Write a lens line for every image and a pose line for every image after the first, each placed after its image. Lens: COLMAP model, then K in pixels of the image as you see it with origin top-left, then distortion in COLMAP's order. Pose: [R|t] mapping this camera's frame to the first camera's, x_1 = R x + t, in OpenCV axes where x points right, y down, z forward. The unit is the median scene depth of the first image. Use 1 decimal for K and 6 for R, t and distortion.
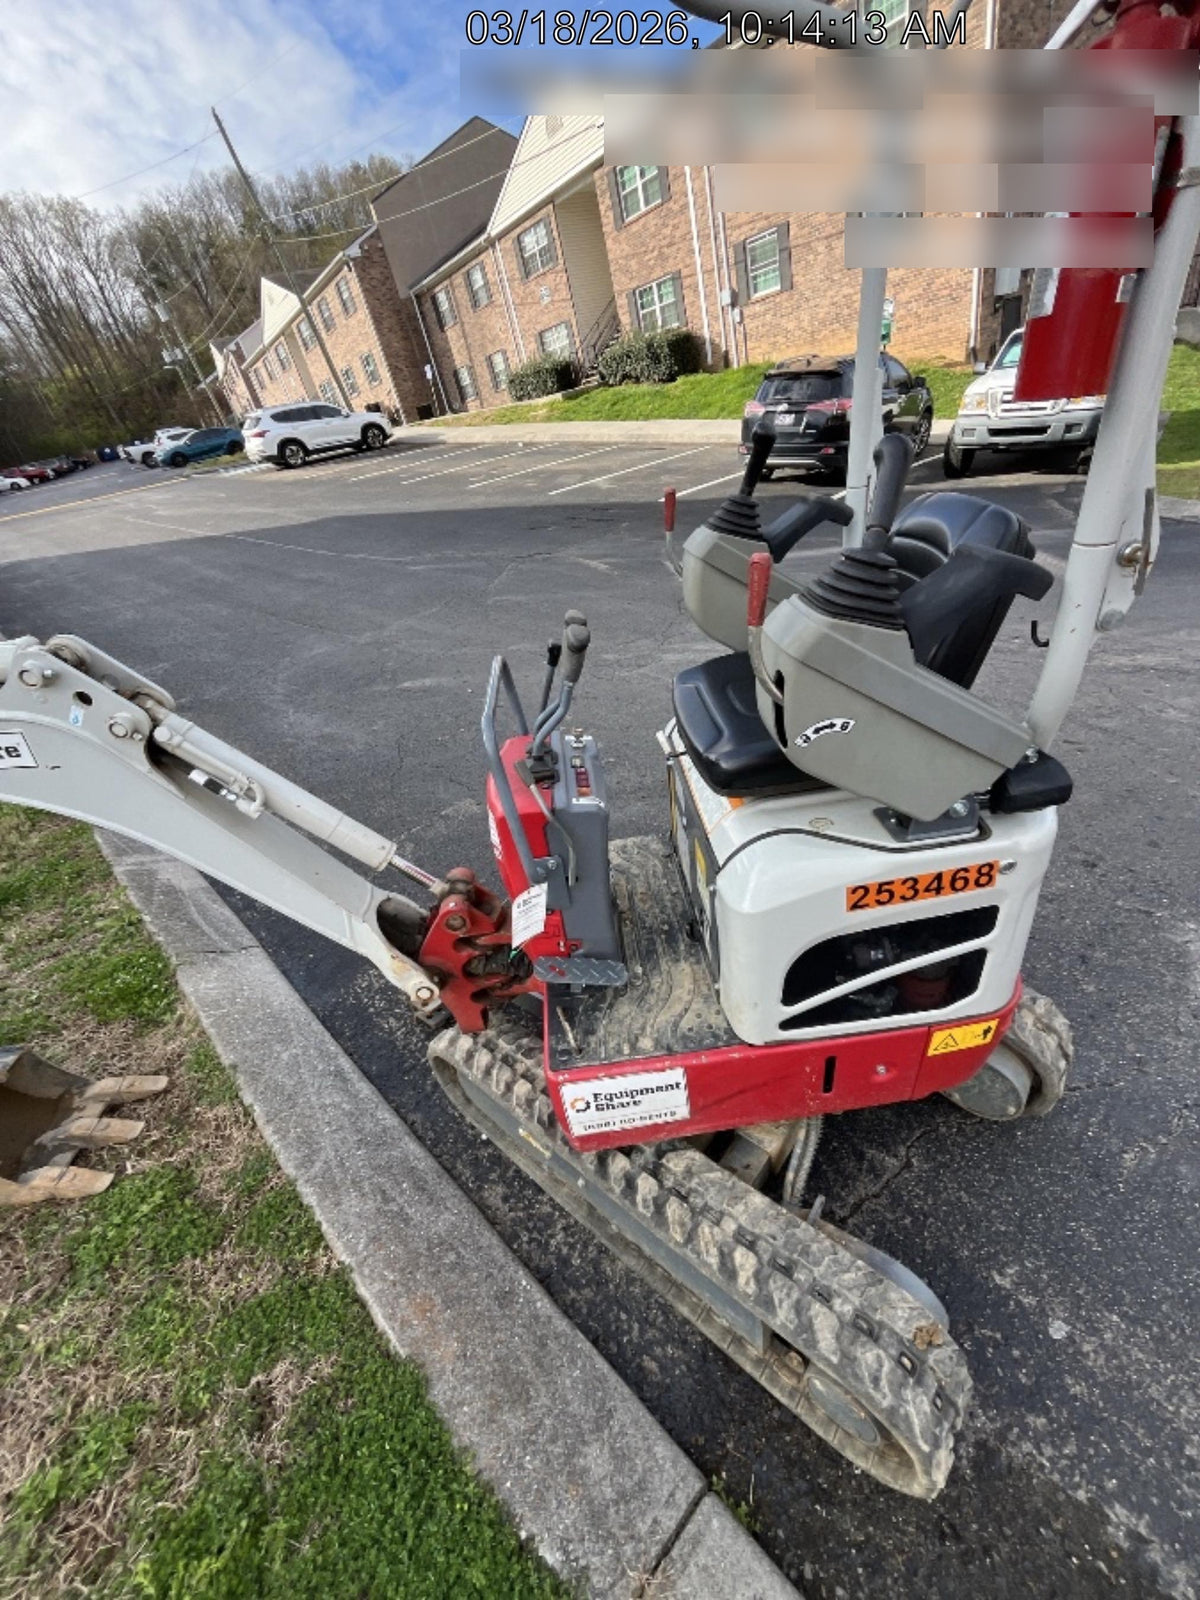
lens RADIAL K [[649.4, 0, 600.8], [0, 649.4, 801.4], [0, 0, 1]] dist [-0.001973, -0.000446]
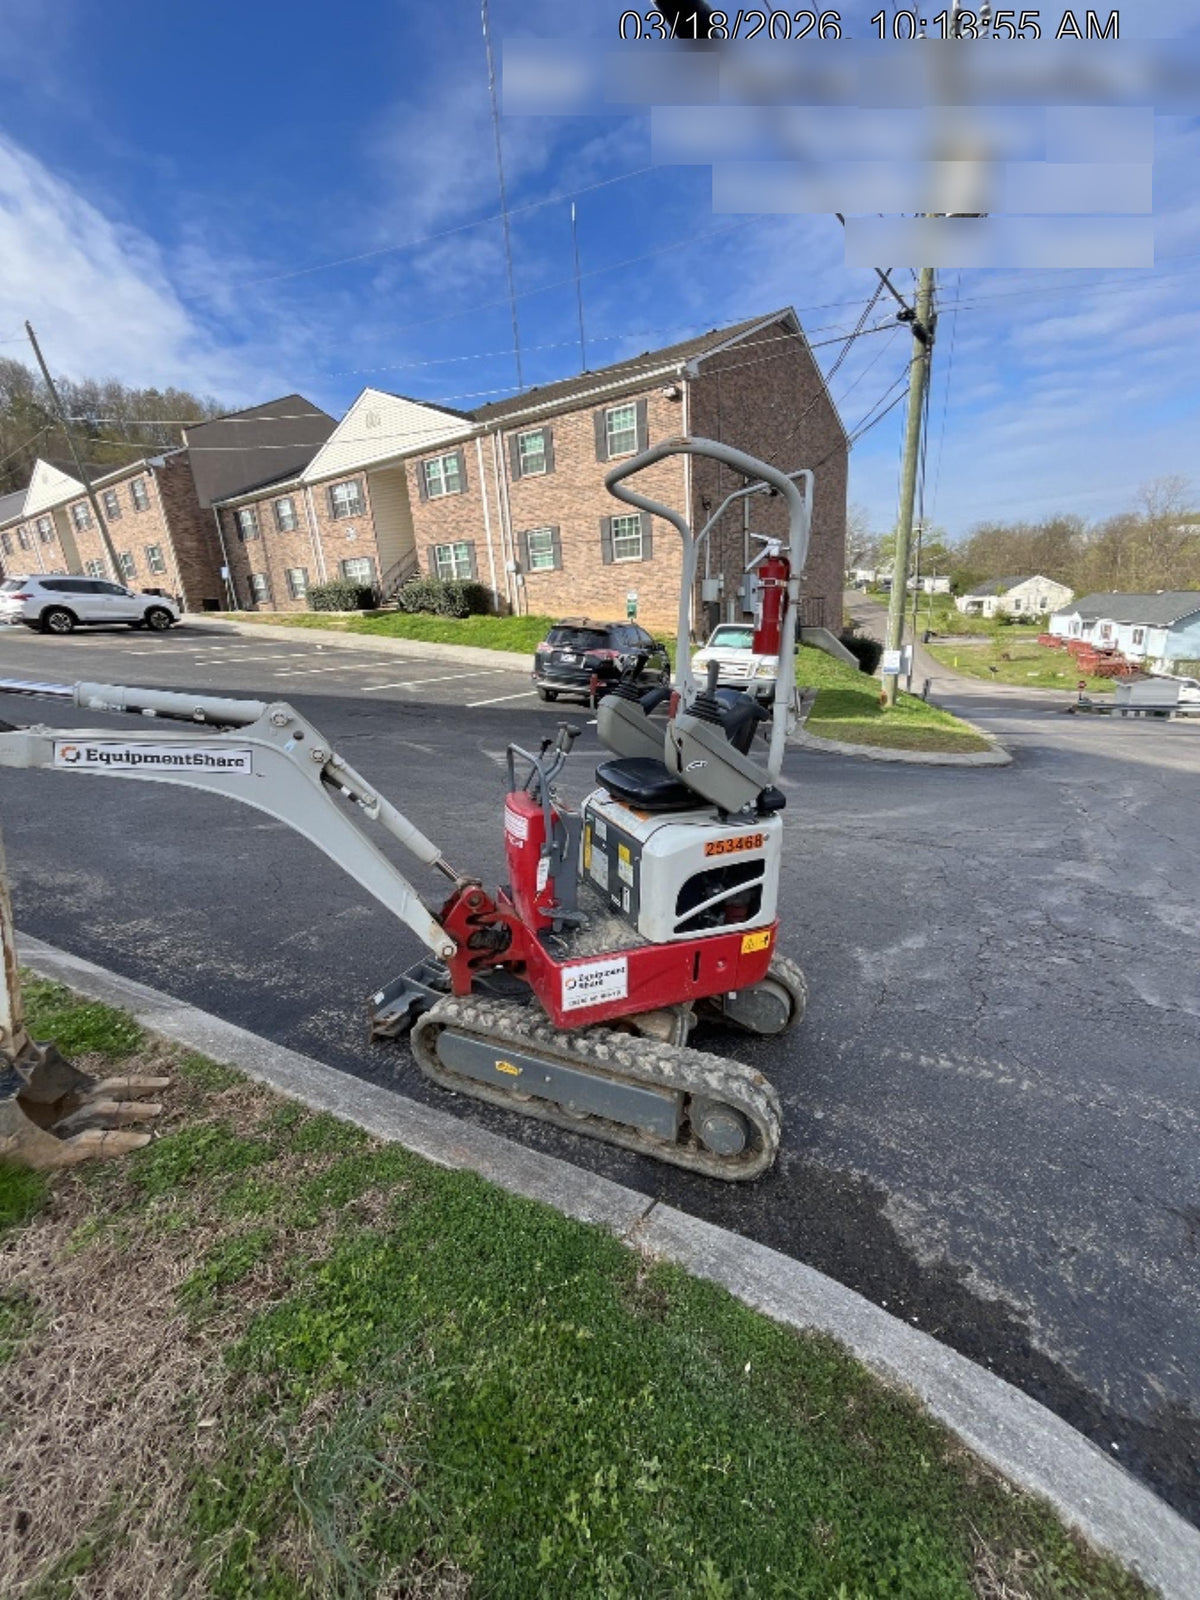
lens RADIAL K [[649.4, 0, 600.8], [0, 649.4, 801.4], [0, 0, 1]] dist [-0.001973, -0.000446]
pose [[0.939668, 0.063808, 0.336085, -0.351928], [0.040821, 0.954516, -0.295351, 0.319340], [-0.339644, 0.291251, 0.894323, -0.444700]]
